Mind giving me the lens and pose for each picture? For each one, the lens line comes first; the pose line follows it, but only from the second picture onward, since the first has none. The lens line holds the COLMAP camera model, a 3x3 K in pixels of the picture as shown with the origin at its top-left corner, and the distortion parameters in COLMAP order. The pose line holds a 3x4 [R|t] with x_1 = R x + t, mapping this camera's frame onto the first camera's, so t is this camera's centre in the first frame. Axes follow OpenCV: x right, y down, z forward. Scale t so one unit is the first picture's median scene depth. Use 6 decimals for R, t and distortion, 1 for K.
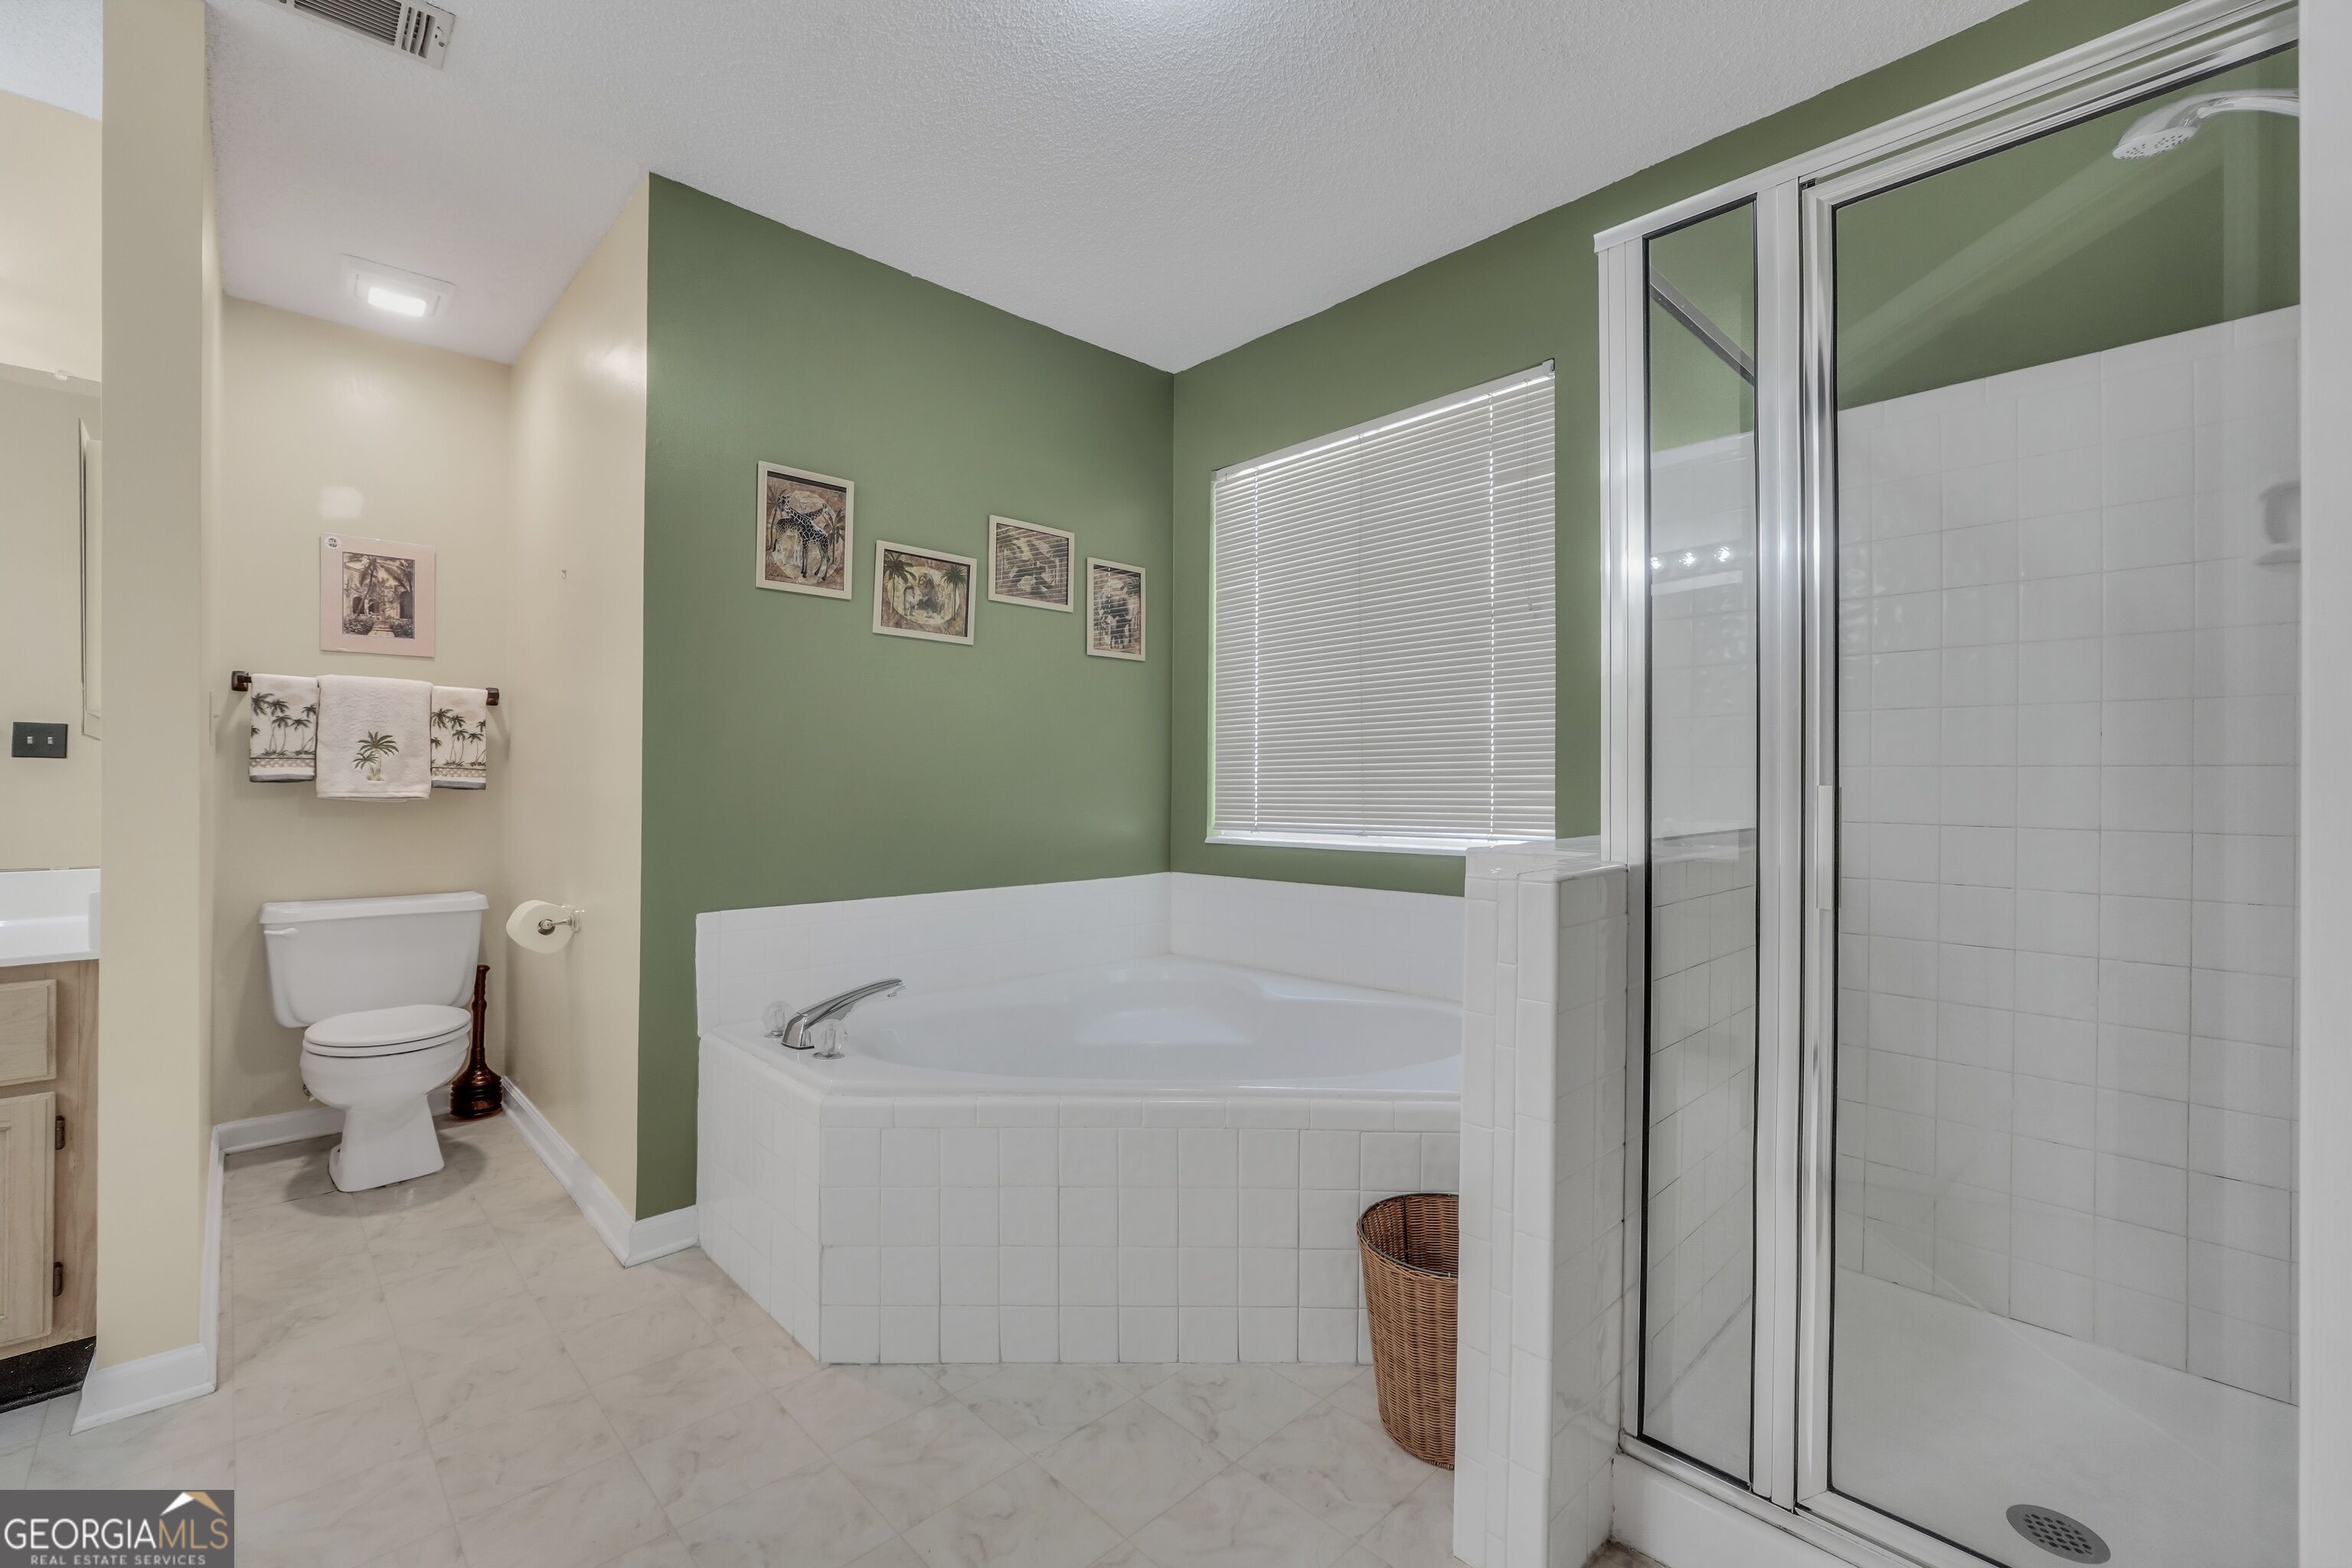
lens RADIAL K [[985.5, 0, 1167.9], [0, 985.5, 781.3], [0, 0, 1]] dist [-0.020758, 0.008007]
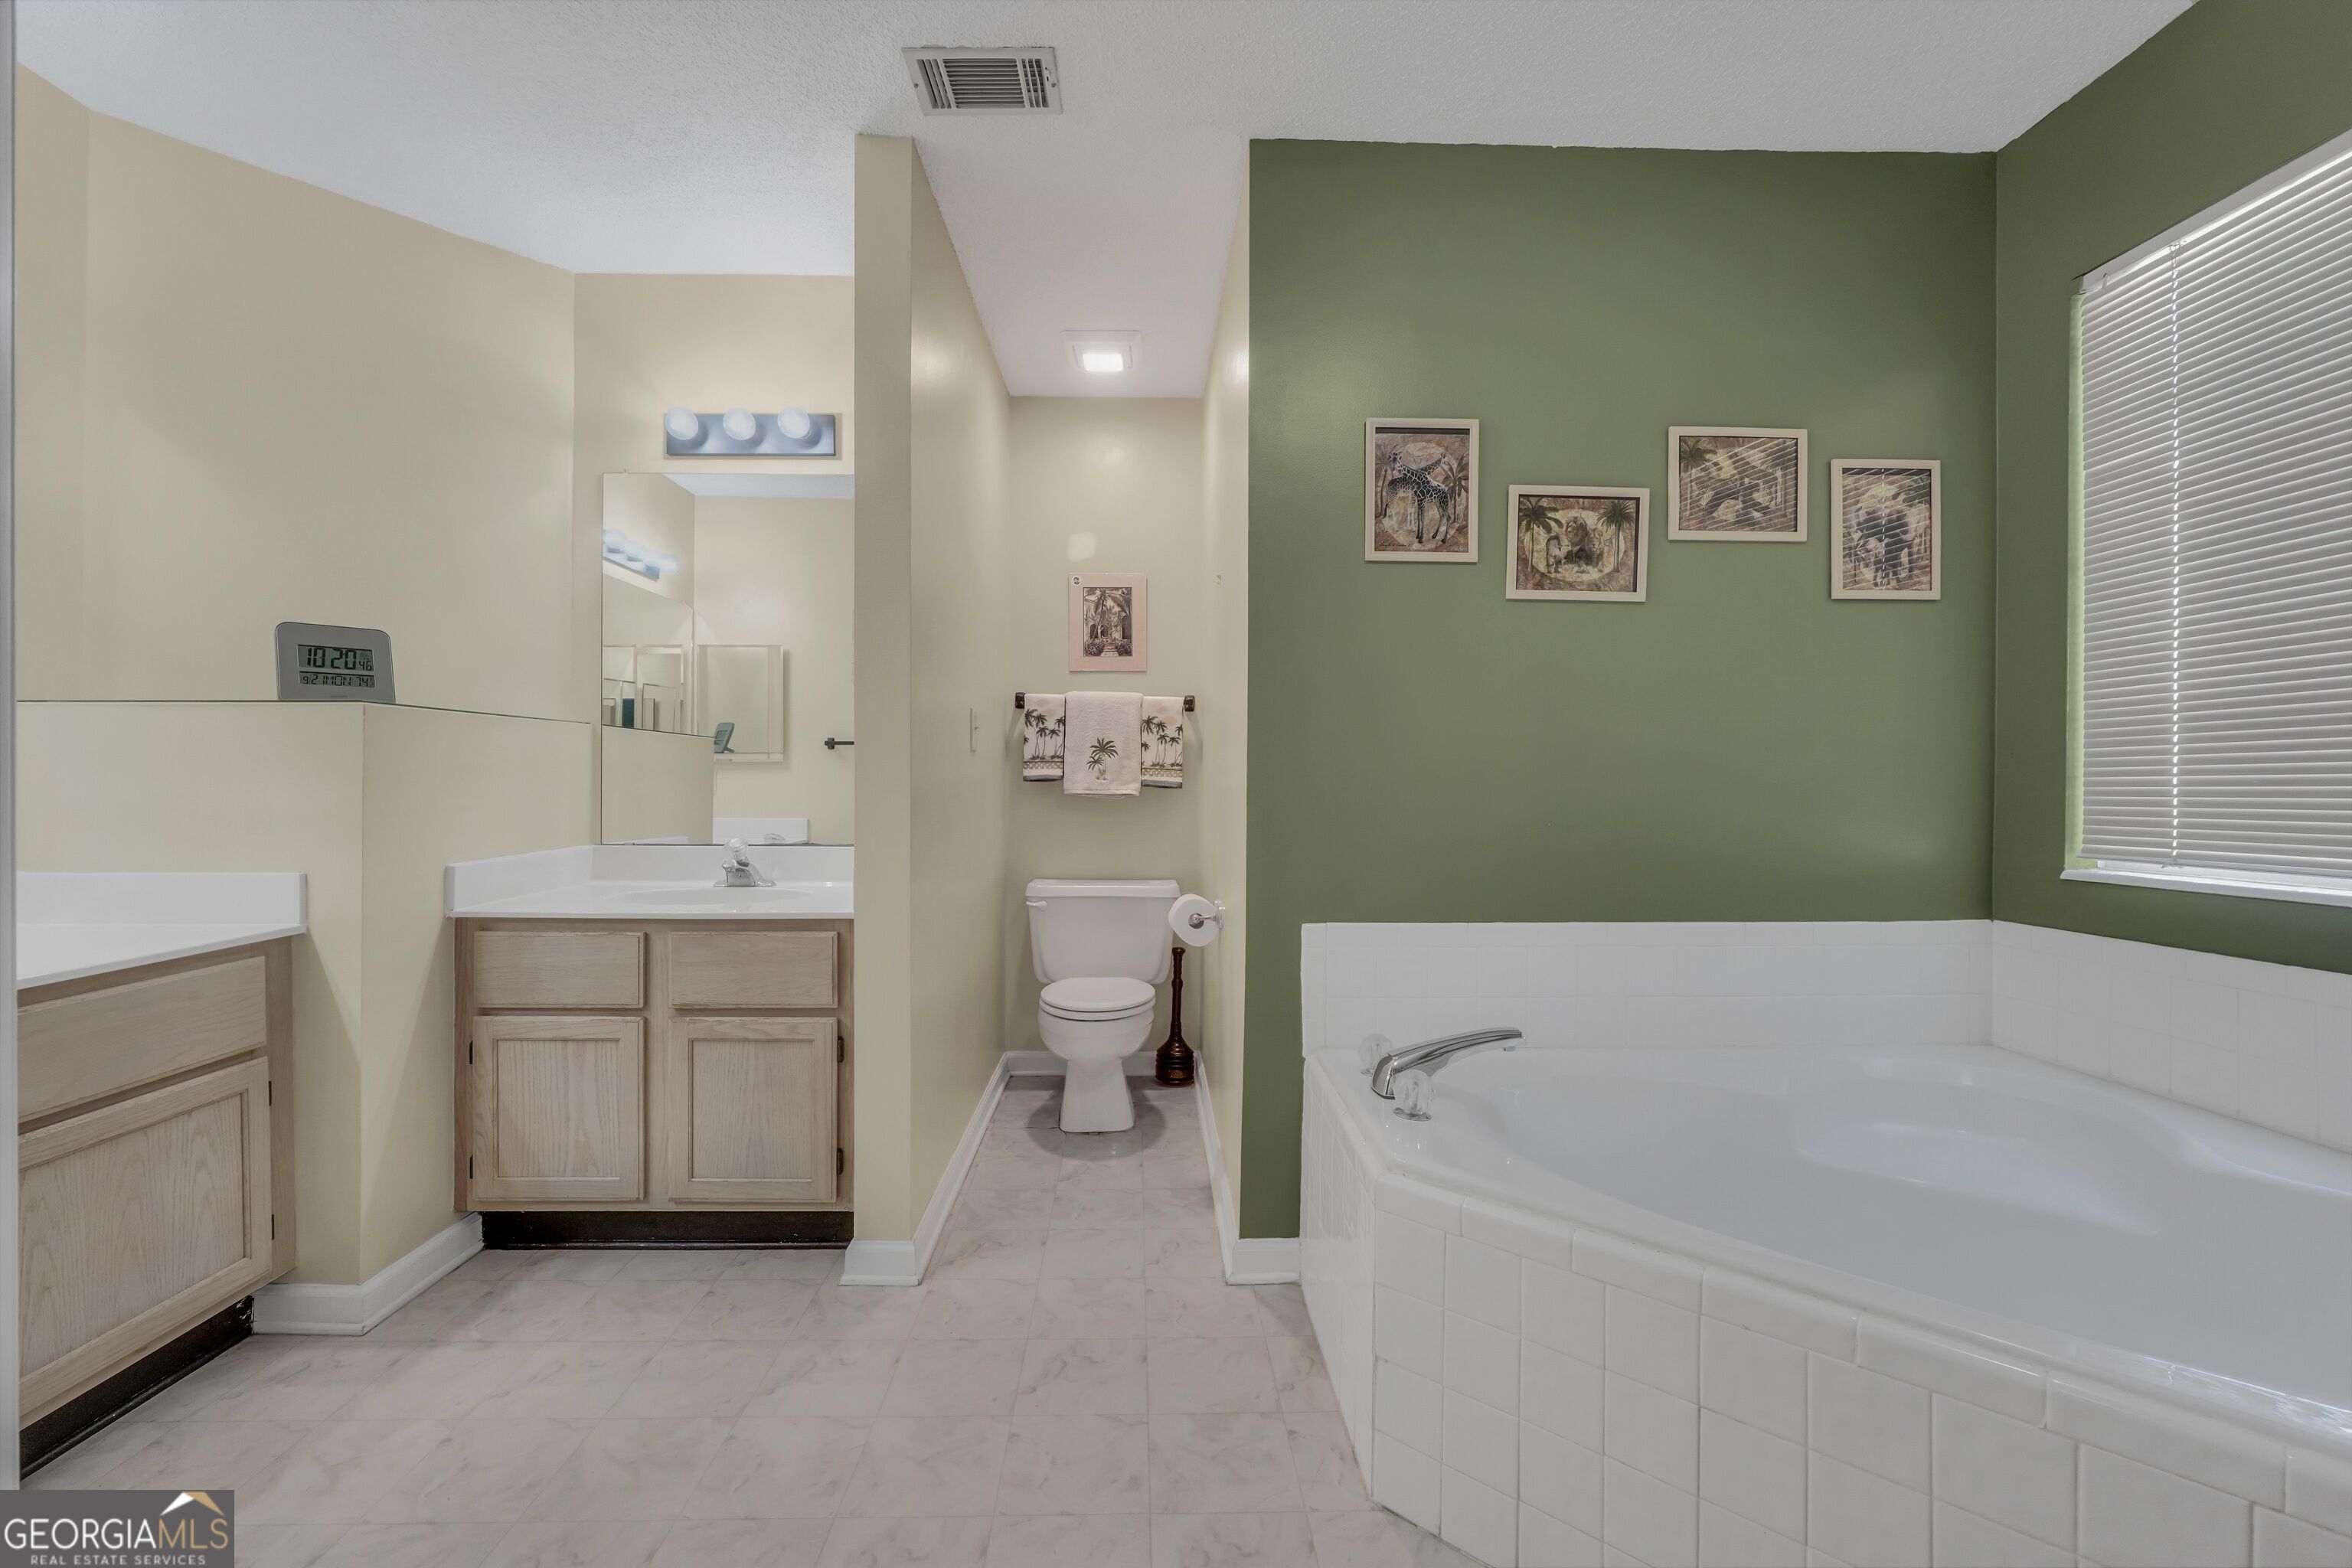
lens RADIAL K [[985.5, 0, 1167.9], [0, 985.5, 781.3], [0, 0, 1]] dist [-0.020758, 0.008007]
pose [[0.739715, -0.000197, -0.672920, 0.040366], [-0.000093, 1.000000, -0.000394, 0.001448], [0.672920, 0.000354, 0.739715, 0.188383]]
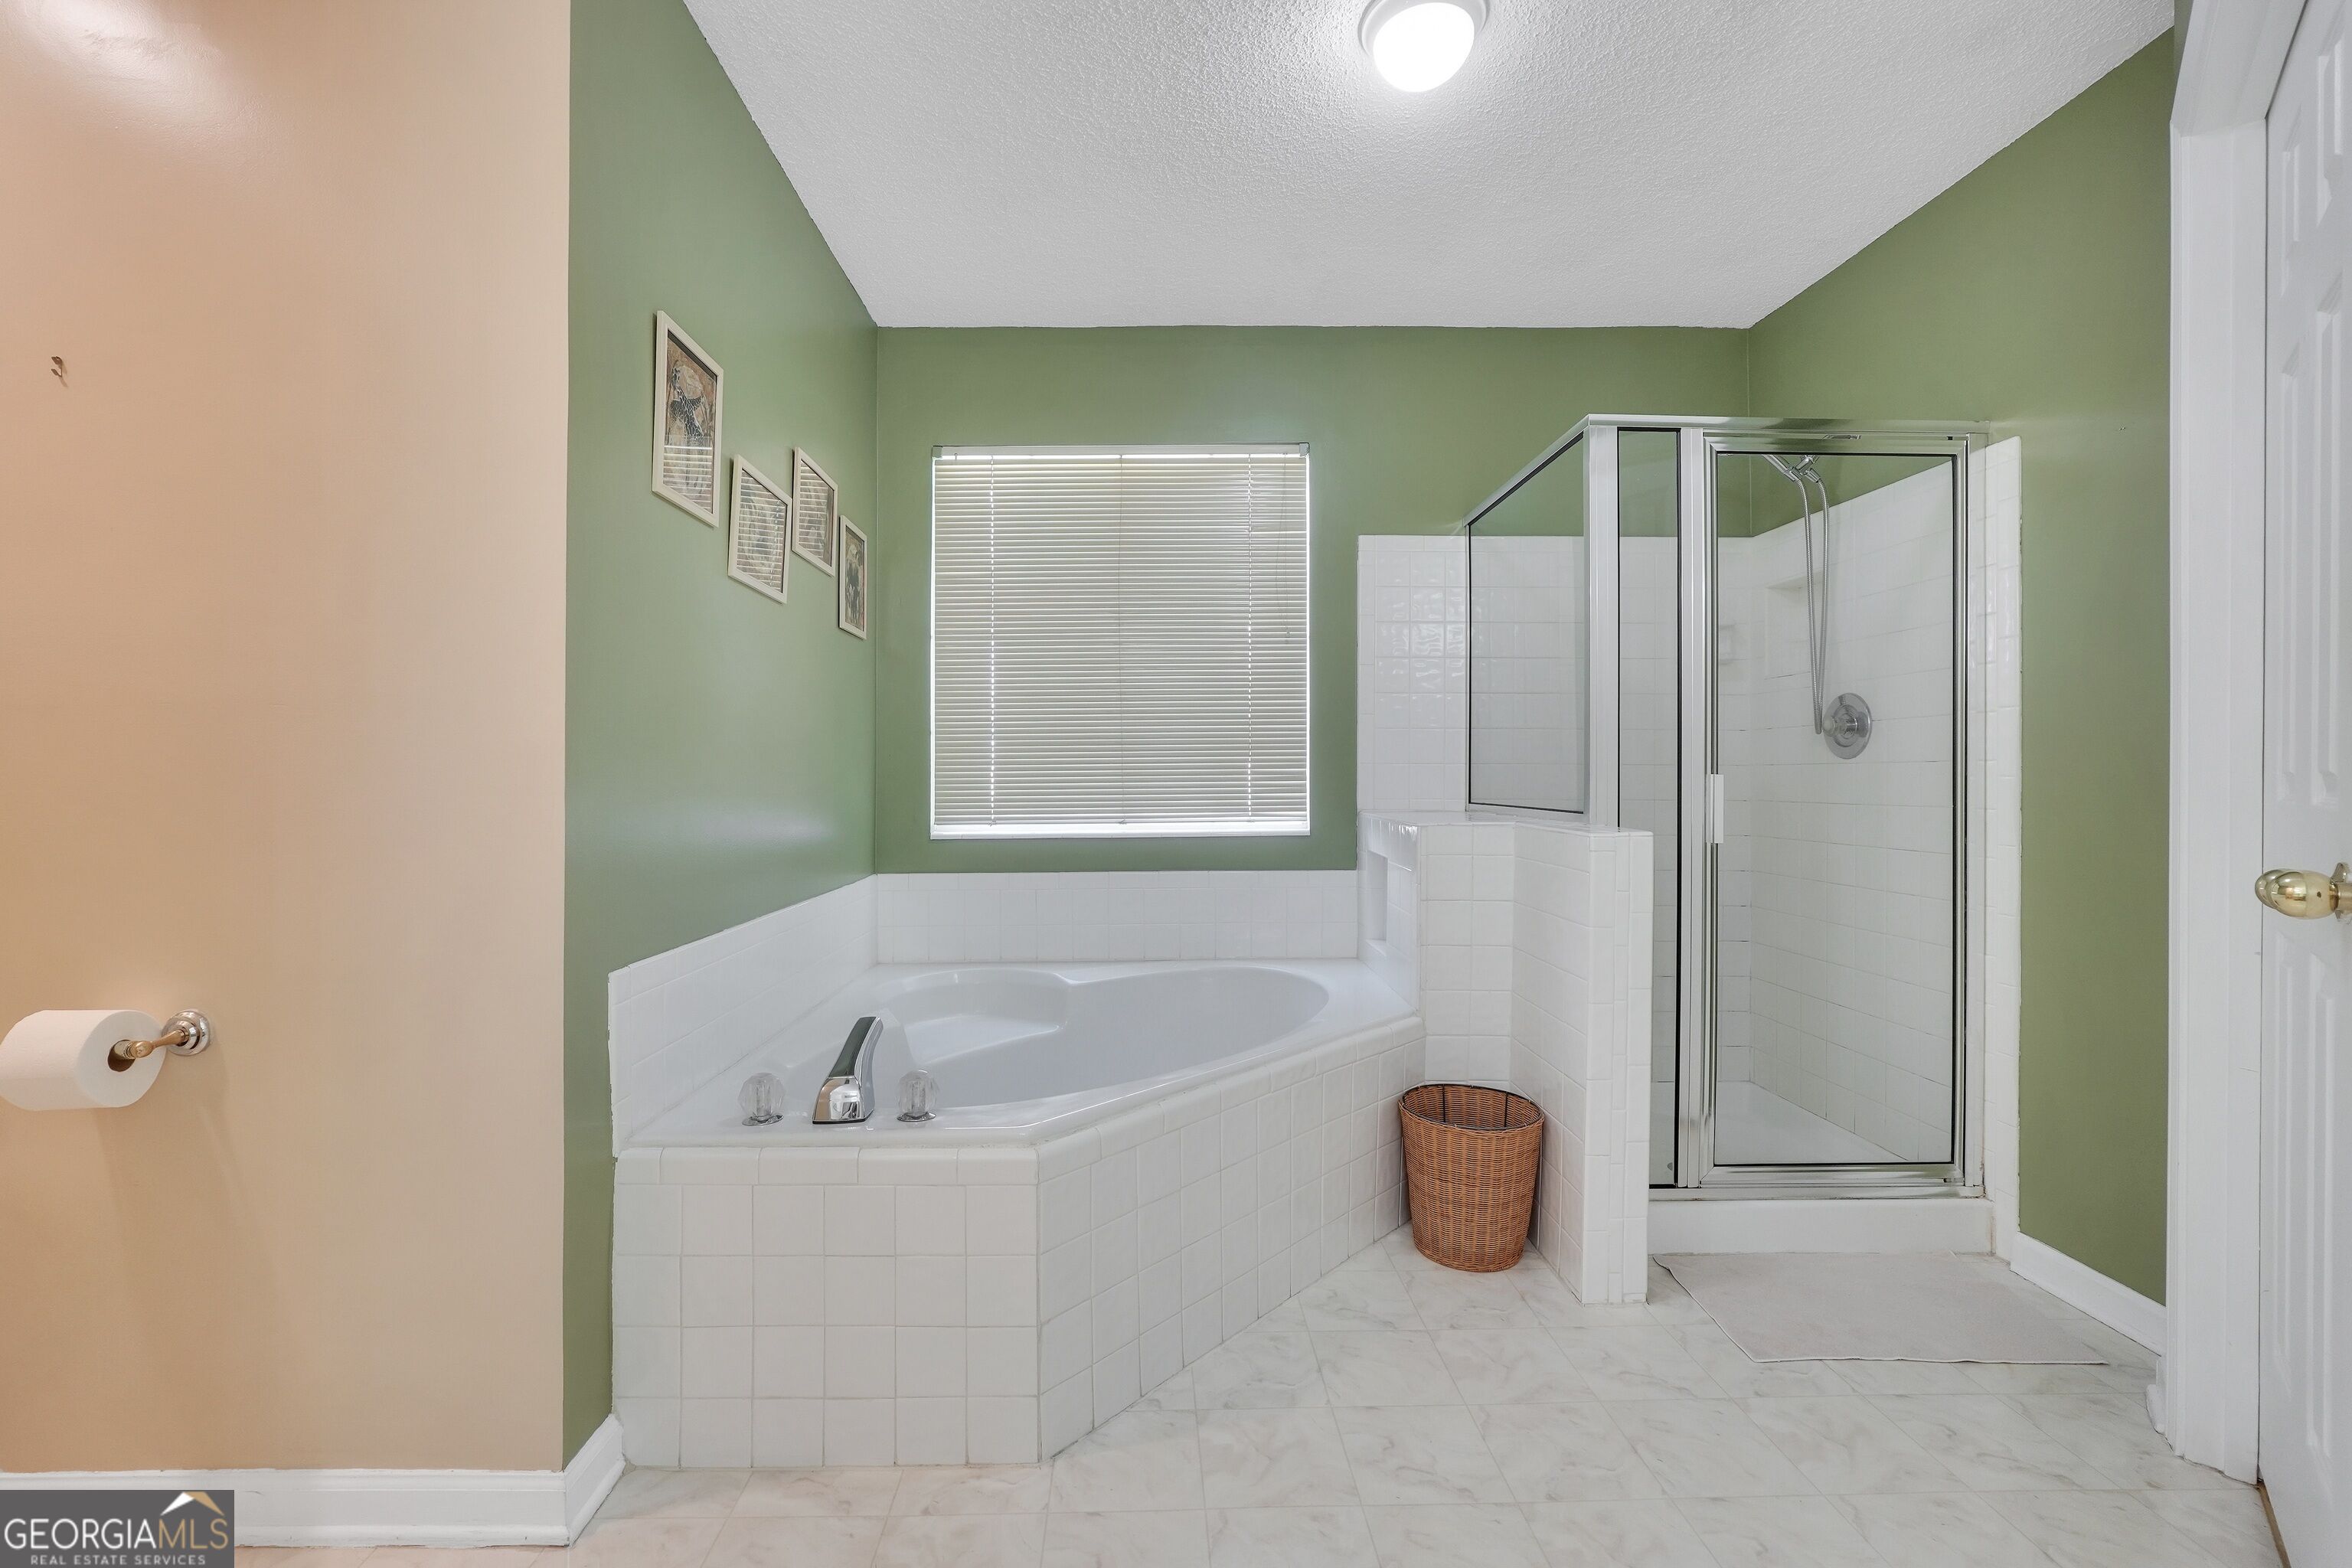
lens RADIAL K [[985.5, 0, 1167.9], [0, 985.5, 781.3], [0, 0, 1]] dist [-0.020758, 0.008007]
pose [[0.678277, -0.005228, 0.734788, -0.580497], [0.001826, 0.999984, 0.005430, 0.002482], [-0.734804, -0.002341, 0.678276, 0.227103]]
